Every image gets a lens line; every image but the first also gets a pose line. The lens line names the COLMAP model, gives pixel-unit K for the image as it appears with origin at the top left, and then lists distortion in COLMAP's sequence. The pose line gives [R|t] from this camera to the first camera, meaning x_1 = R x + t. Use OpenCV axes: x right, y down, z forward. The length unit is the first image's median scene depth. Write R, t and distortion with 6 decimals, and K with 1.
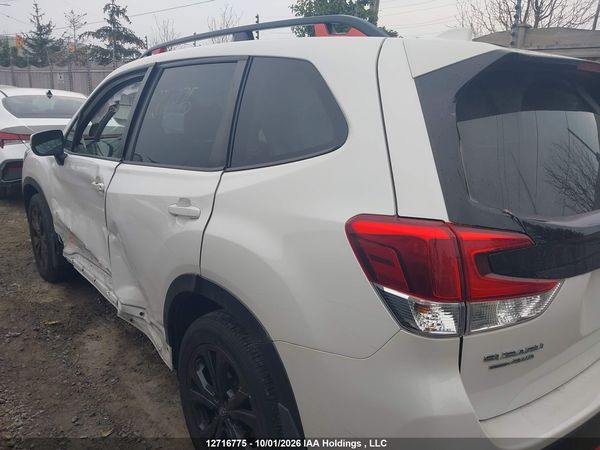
lens RADIAL K [[469.1, 0, 297.0], [0, 469.1, 222.8], [0, 0, 1]] dist [0.021434, -0.021545]
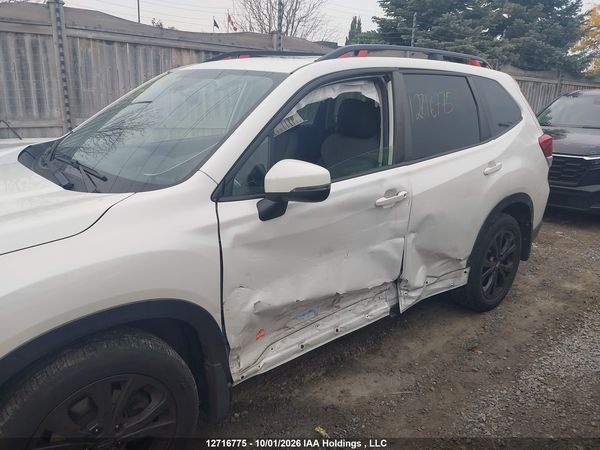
lens RADIAL K [[469.1, 0, 299.4], [0, 469.1, 220.8], [0, 0, 1]] dist [0.021434, -0.021545]
pose [[-0.010643, -0.307678, 0.951431, -1.803871], [0.226391, 0.926037, 0.301998, -0.493294], [-0.973978, 0.218610, 0.059800, 1.540643]]
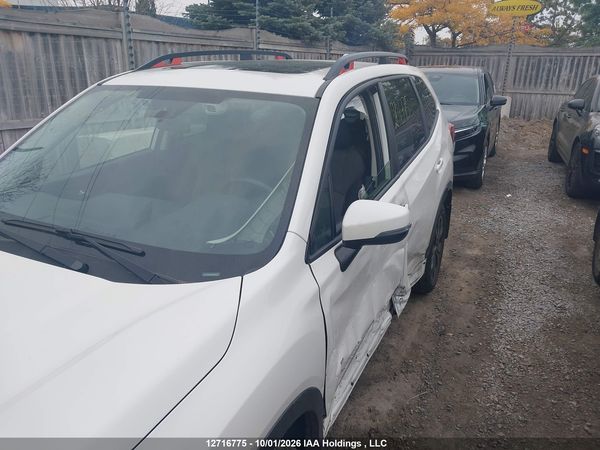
lens RADIAL K [[469.1, 0, 297.2], [0, 469.1, 222.1], [0, 0, 1]] dist [0.021434, -0.021545]
pose [[-0.401819, -0.338916, 0.850692, -1.553608], [0.208031, 0.870913, 0.445234, -0.715442], [-0.891776, 0.355874, -0.279445, 1.975280]]
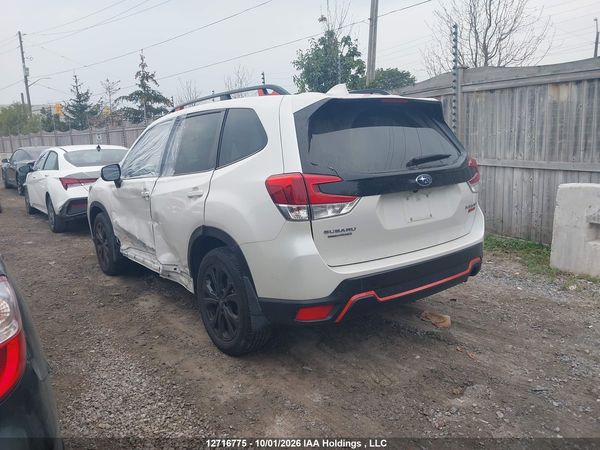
lens RADIAL K [[469.1, 0, 297.4], [0, 469.1, 223.1], [0, 0, 1]] dist [0.021434, -0.021545]
pose [[0.996284, -0.063365, -0.058333, 0.241743], [0.057904, 0.994170, -0.090960, 0.263227], [0.063757, 0.087245, 0.994145, -0.738575]]
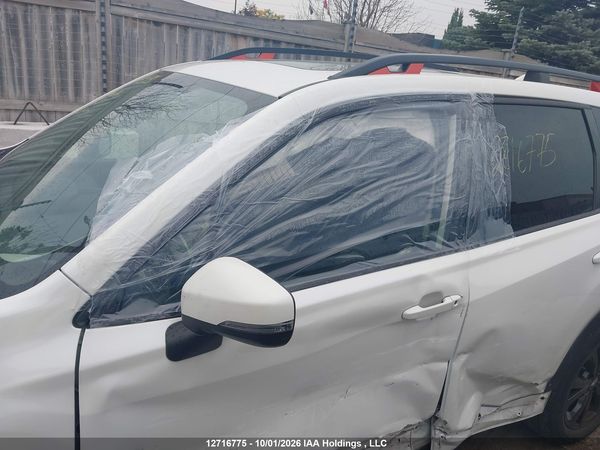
lens RADIAL K [[469.1, 0, 300.6], [0, 469.1, 222.1], [0, 0, 1]] dist [0.021434, -0.021545]
pose [[0.171450, -0.322131, 0.931041, -1.300140], [0.160720, 0.941519, 0.296160, -0.511755], [-0.971995, 0.098860, 0.213196, 1.390147]]
